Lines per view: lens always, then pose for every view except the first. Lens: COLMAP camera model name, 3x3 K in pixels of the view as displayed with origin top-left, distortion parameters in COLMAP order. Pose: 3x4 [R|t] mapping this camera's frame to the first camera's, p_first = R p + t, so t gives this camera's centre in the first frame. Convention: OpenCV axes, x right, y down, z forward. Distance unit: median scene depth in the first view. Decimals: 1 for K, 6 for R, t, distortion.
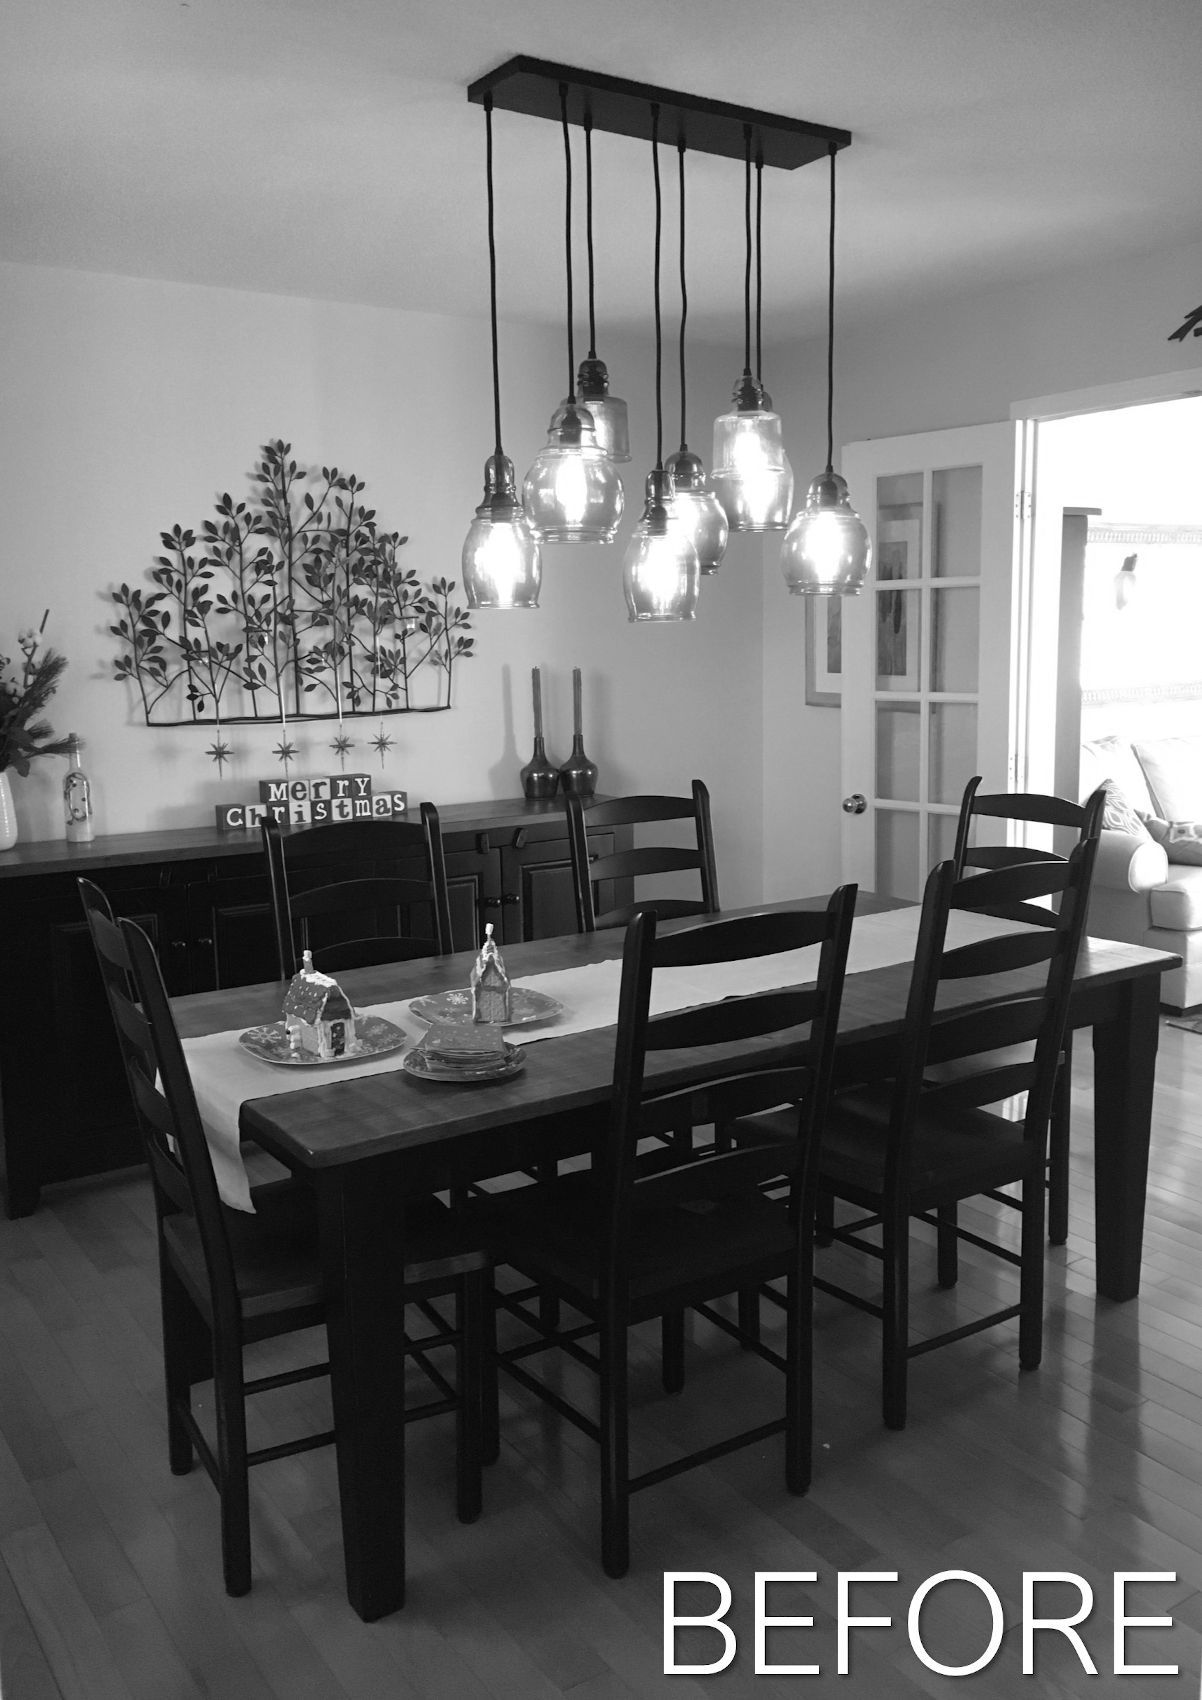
lens RADIAL K [[1463.2, 0, 601.0], [0, 1463.2, 850.0], [0, 0, 1]] dist [0.099789, -0.122816]
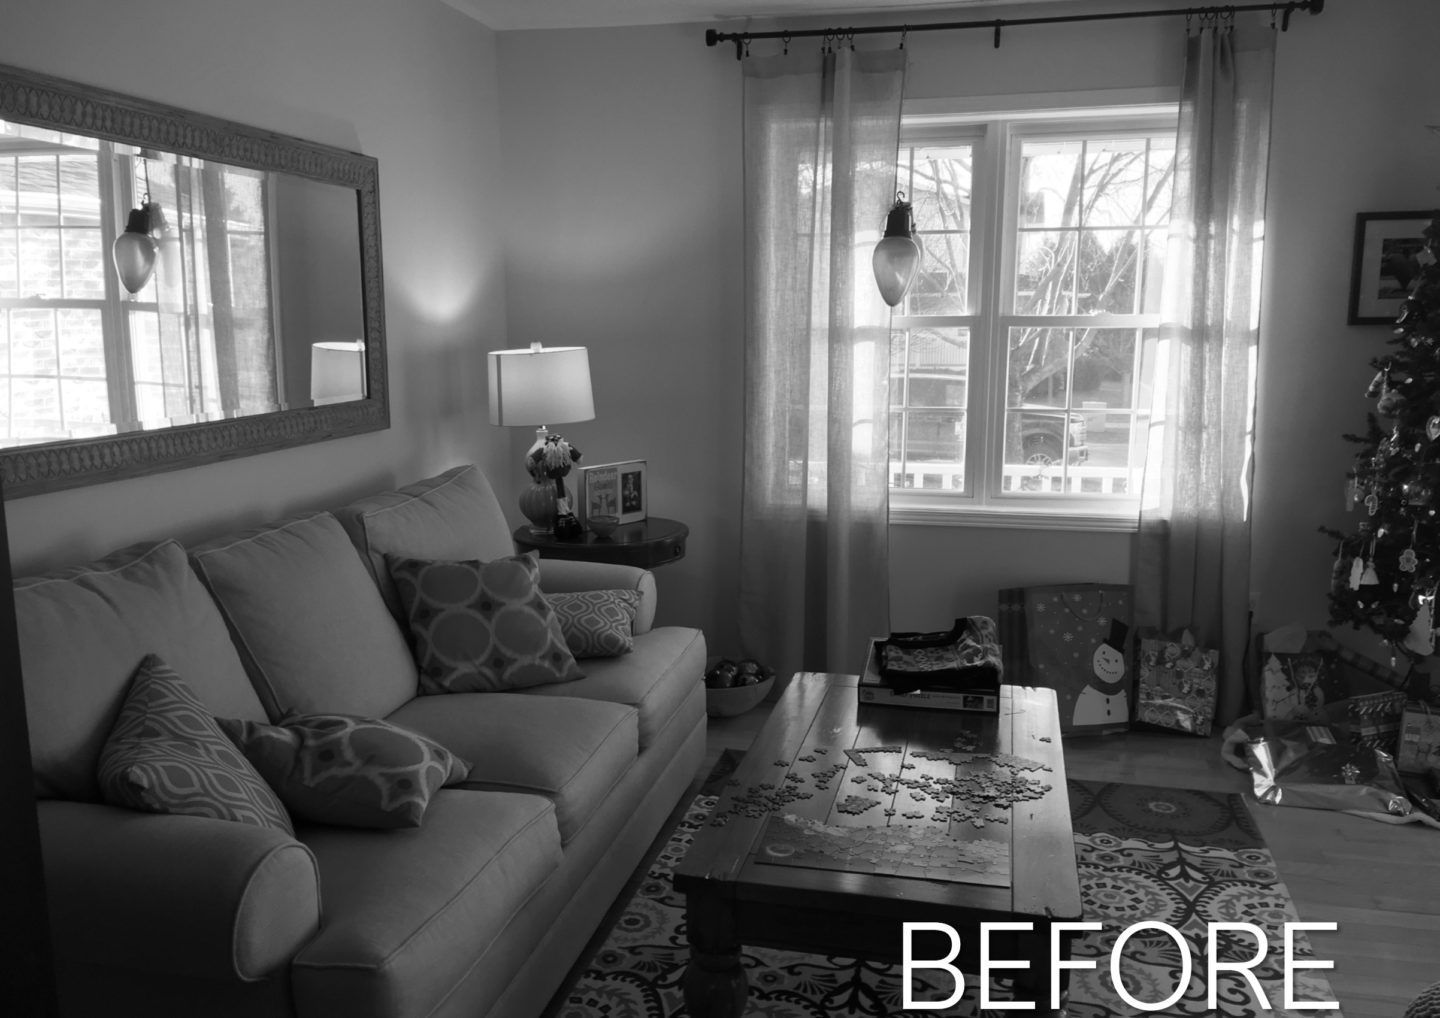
lens RADIAL K [[1239.4, 0, 703.0], [0, 1239.4, 523.6], [0, 0, 1]] dist [0.099789, -0.122816]
pose [[0.728865, -0.099196, 0.677433, 0.333574], [0.096100, 0.994476, 0.042225, -0.136188], [-0.677879, 0.034325, 0.734371, 0.956935]]
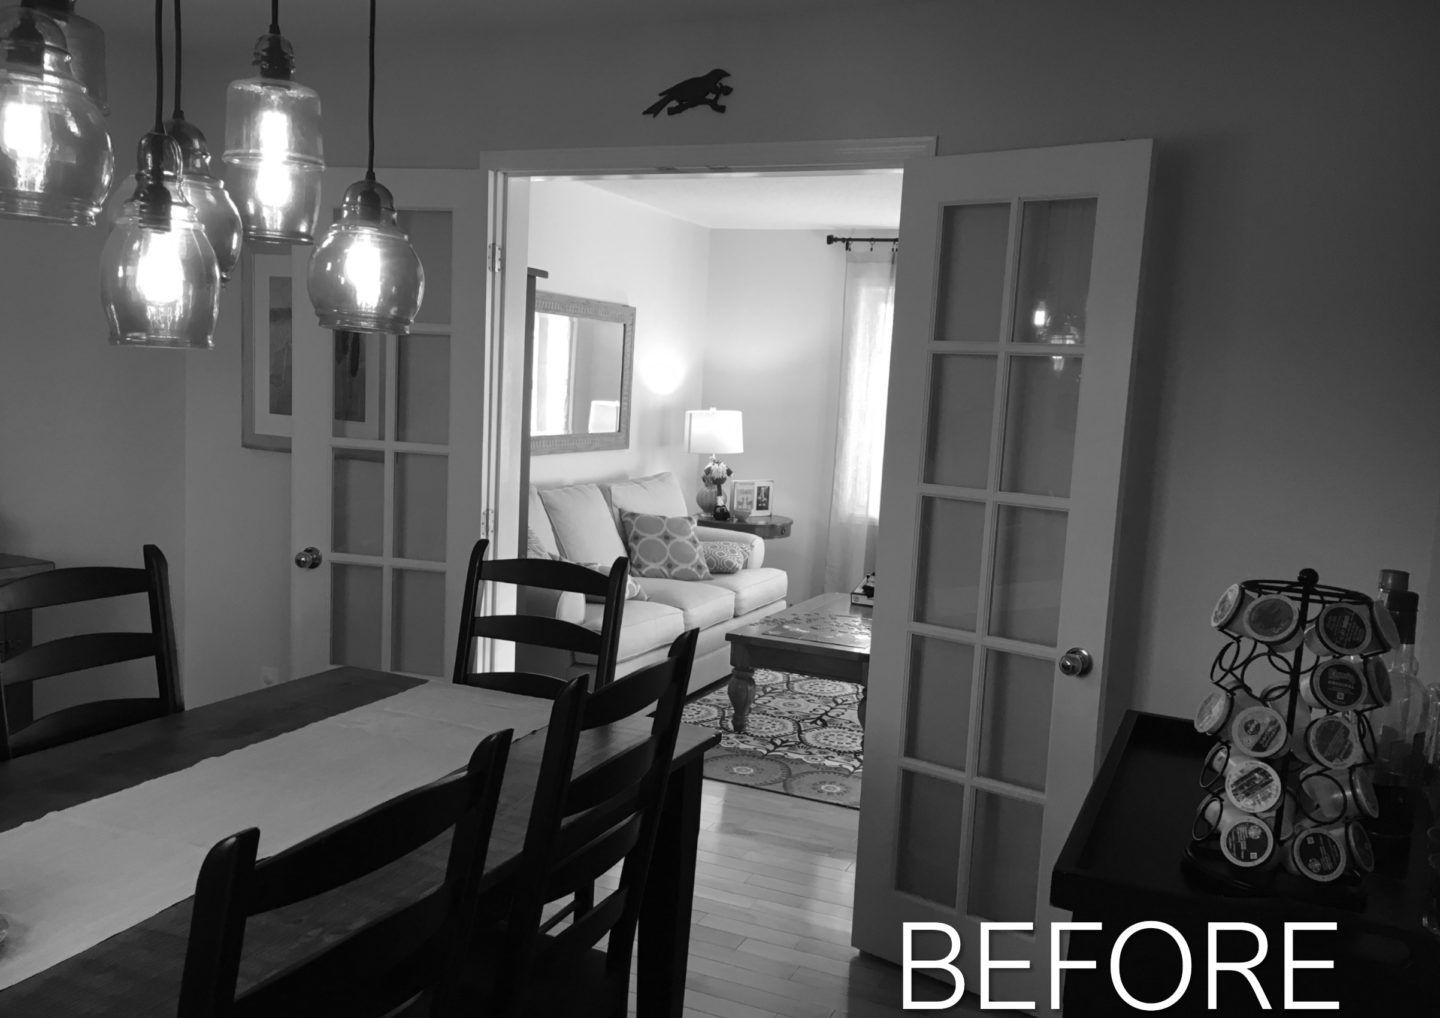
lens RADIAL K [[1239.4, 0, 703.0], [0, 1239.4, 523.6], [0, 0, 1]] dist [0.099789, -0.122816]
pose [[0.845885, 0.001513, 0.533363, -0.045519], [0.013447, 0.999618, -0.024163, -0.038851], [-0.533196, 0.027611, 0.845541, 0.259704]]
